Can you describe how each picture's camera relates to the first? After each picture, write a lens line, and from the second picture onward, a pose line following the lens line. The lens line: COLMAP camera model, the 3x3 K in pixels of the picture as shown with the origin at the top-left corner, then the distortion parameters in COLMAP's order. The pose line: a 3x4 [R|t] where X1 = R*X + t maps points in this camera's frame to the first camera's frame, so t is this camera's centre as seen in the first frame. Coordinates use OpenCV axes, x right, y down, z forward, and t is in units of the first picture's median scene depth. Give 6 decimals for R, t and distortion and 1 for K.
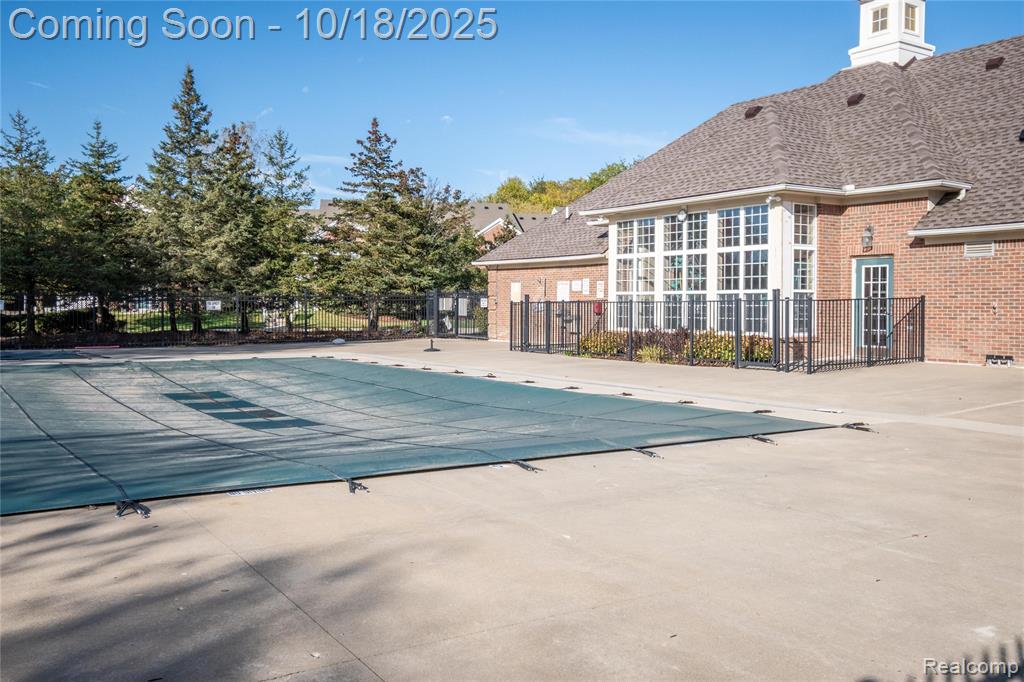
lens RADIAL K [[901.9, 0, 512.0], [0, 901.9, 338.8], [0, 0, 1]] dist [-0.006522, -0.003452]
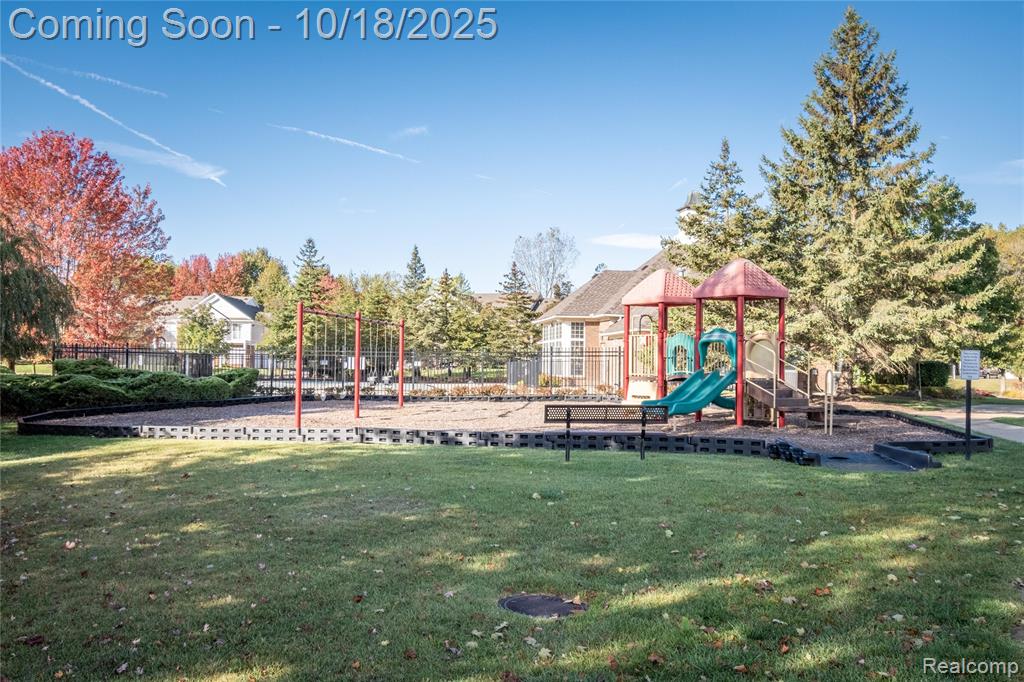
lens RADIAL K [[901.9, 0, 511.9], [0, 901.9, 344.1], [0, 0, 1]] dist [-0.006522, -0.003452]
pose [[0.902903, -0.003079, -0.429833, 0.713023], [-0.024095, 0.998039, -0.057763, 0.029994], [0.429168, 0.062511, 0.901059, -0.724005]]
